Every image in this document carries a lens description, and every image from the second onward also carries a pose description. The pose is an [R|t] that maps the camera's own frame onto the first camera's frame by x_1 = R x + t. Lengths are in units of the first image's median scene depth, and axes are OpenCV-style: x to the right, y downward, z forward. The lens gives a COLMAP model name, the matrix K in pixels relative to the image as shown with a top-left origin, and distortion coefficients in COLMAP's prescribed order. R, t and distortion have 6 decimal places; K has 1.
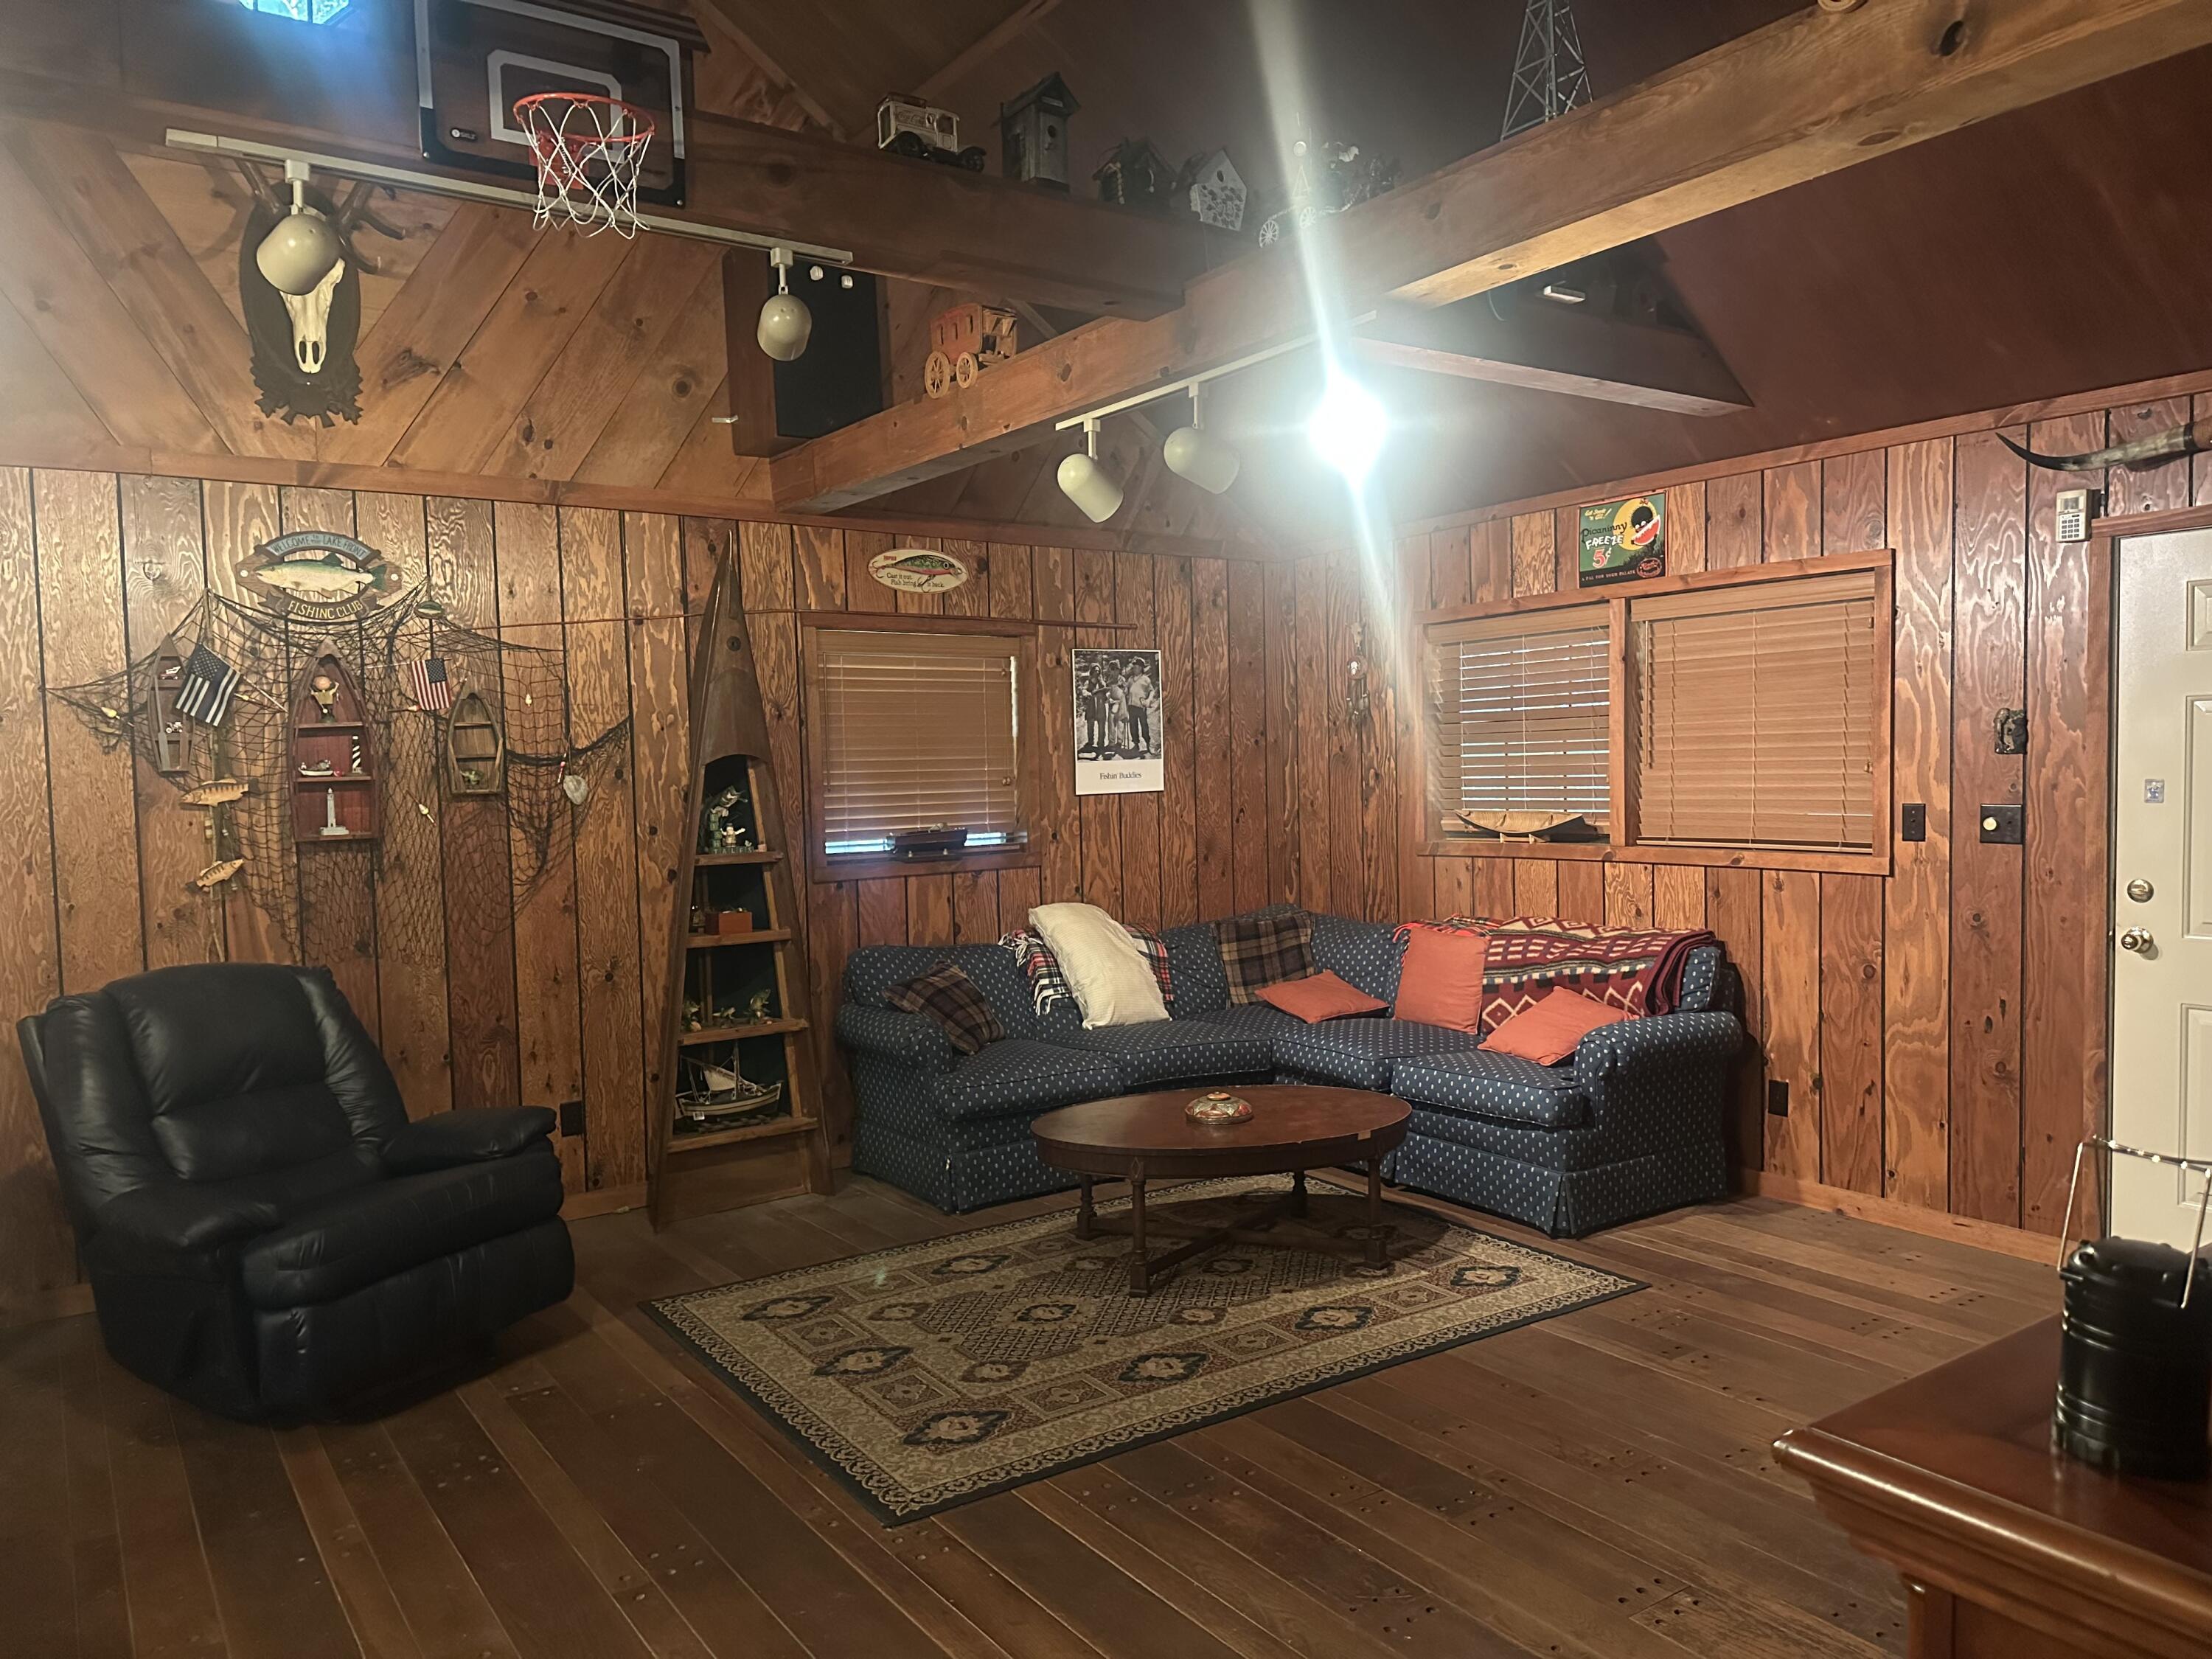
lens RADIAL K [[1540.6, 0, 1114.1], [0, 1540.6, 833.7], [0, 0, 1]] dist [0.089971, -0.116205]
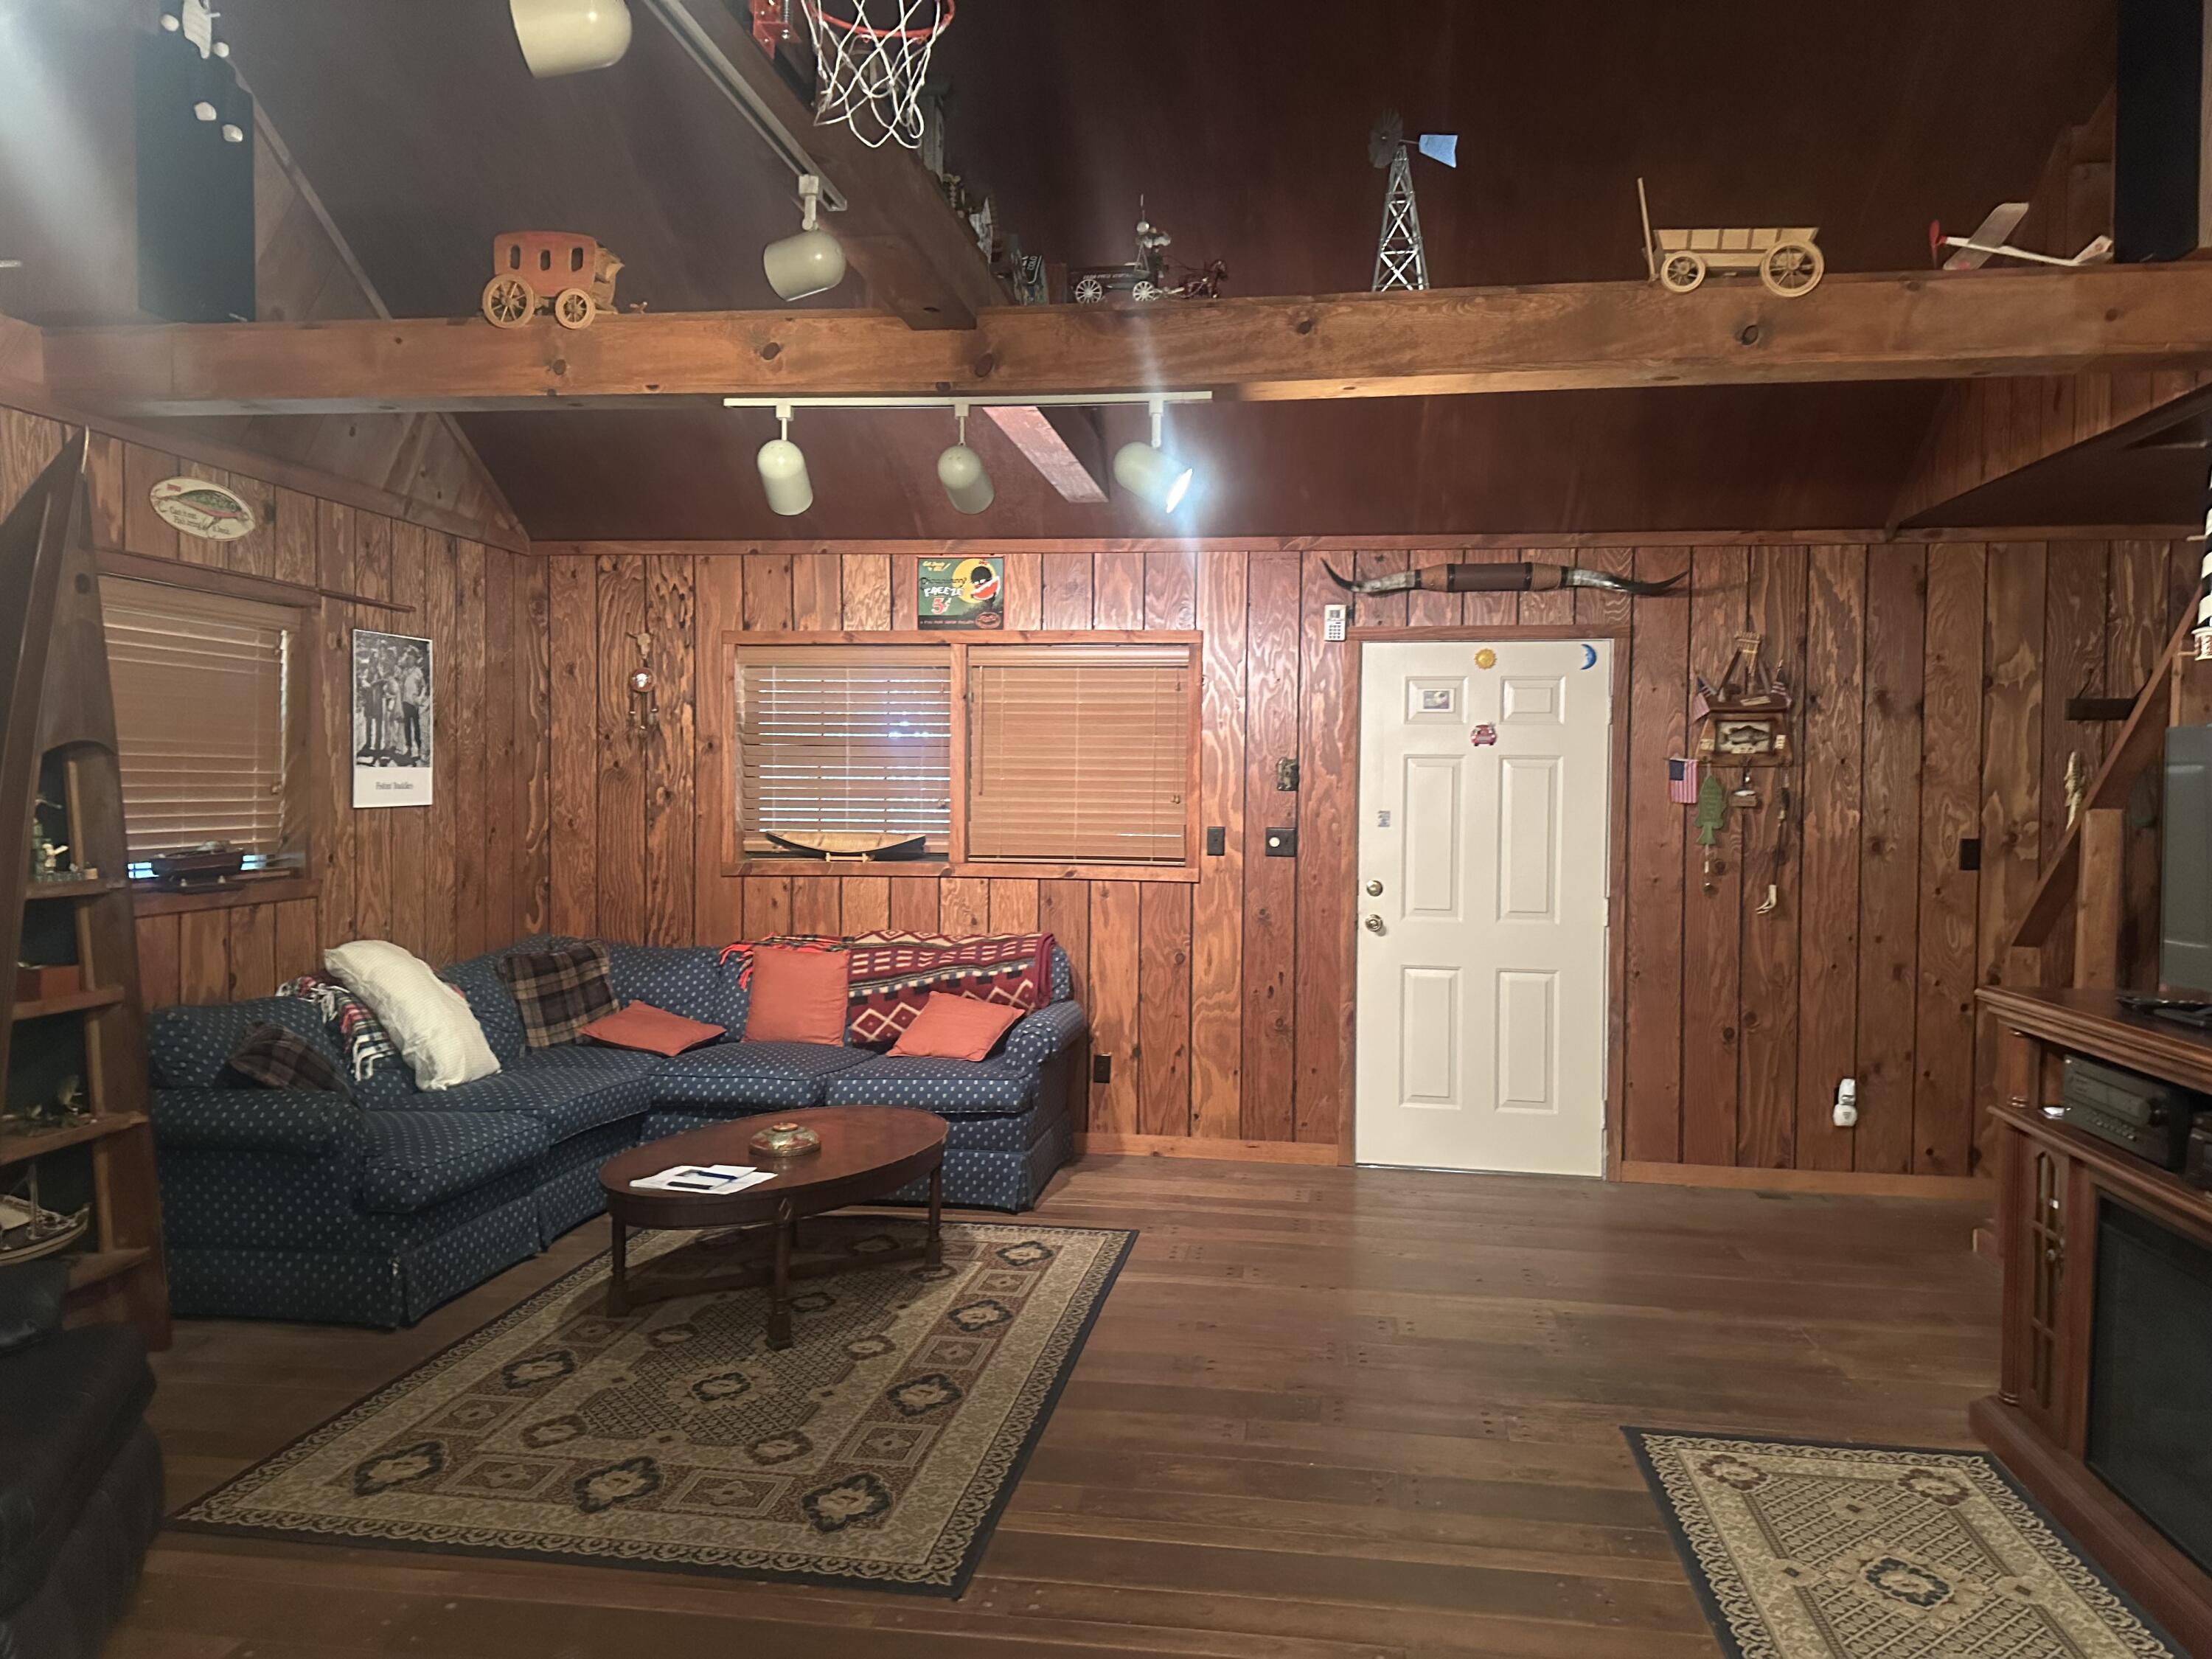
lens RADIAL K [[1540.6, 0, 1124.7], [0, 1540.6, 813.8], [0, 0, 1]] dist [0.089971, -0.116205]
pose [[0.674125, 0.017073, 0.738420, -0.476358], [0.007667, 0.999517, -0.030110, 0.007723], [-0.738577, 0.025959, 0.673669, 0.186225]]
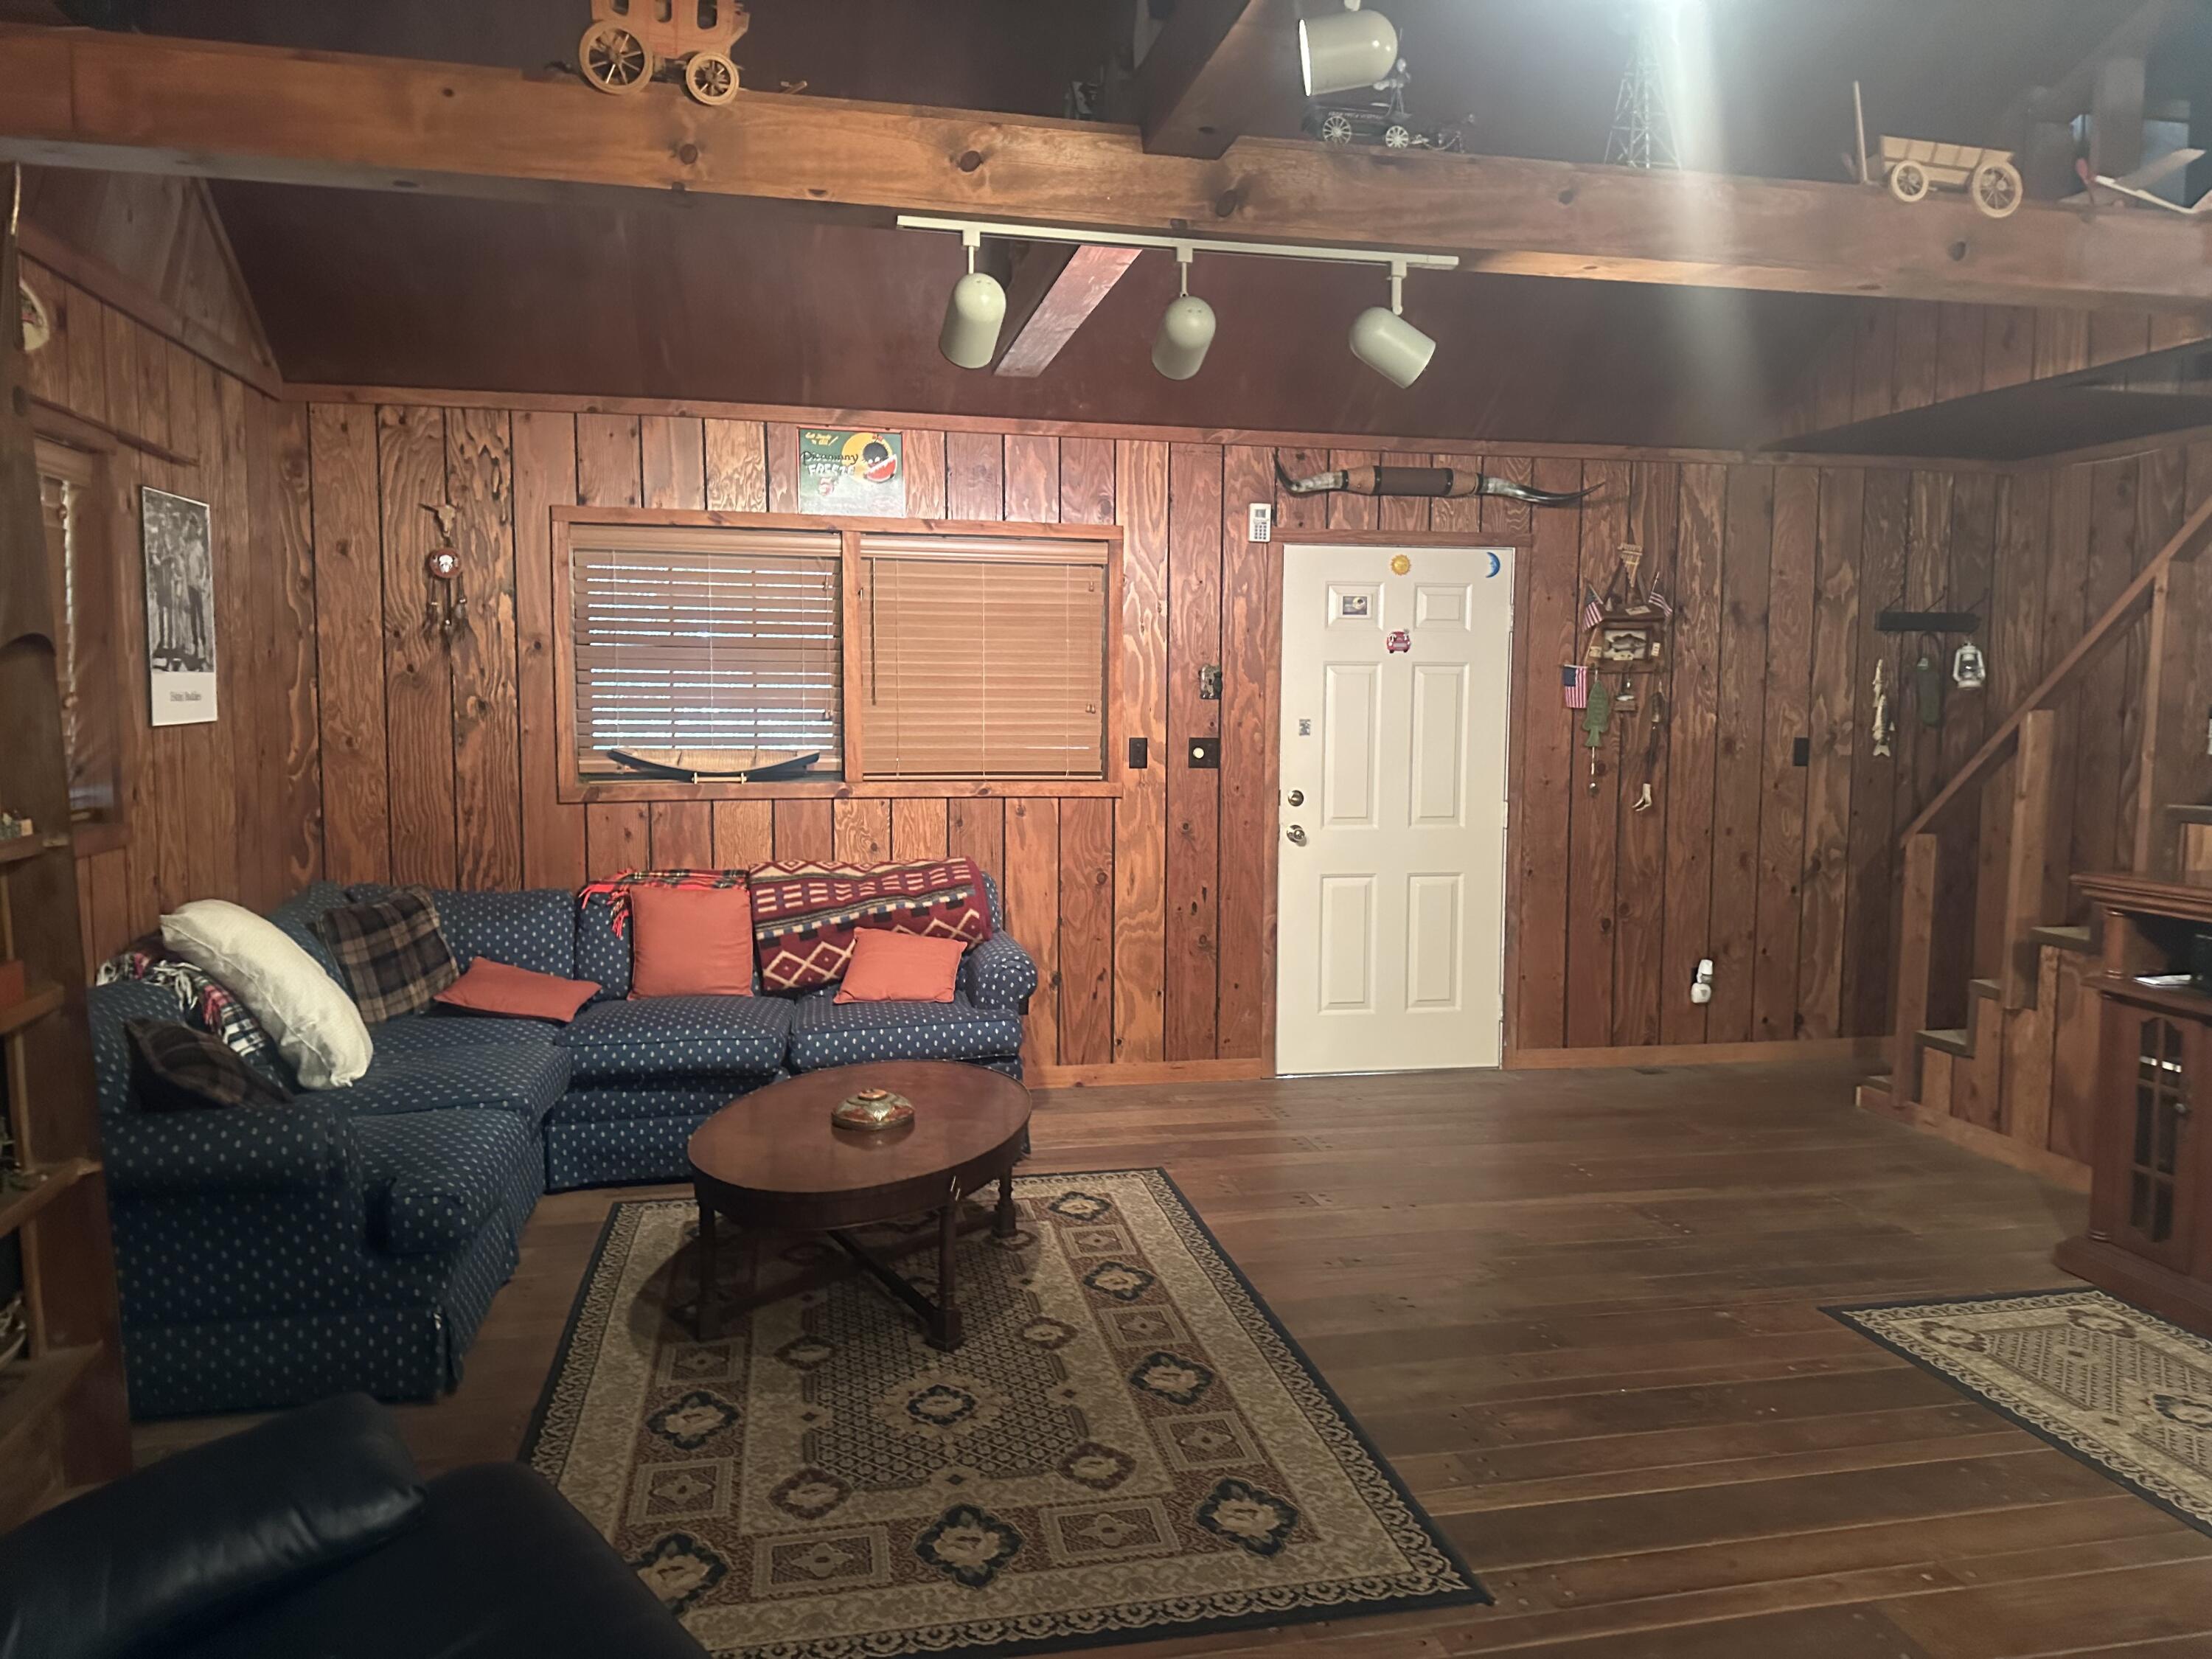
lens RADIAL K [[1540.6, 0, 1117.1], [0, 1540.6, 814.9], [0, 0, 1]] dist [0.089971, -0.116205]
pose [[0.384264, -0.045248, 0.922114, -0.599746], [0.026893, 0.998923, 0.037810, -0.004513], [-0.922832, 0.010270, 0.385067, 0.535652]]
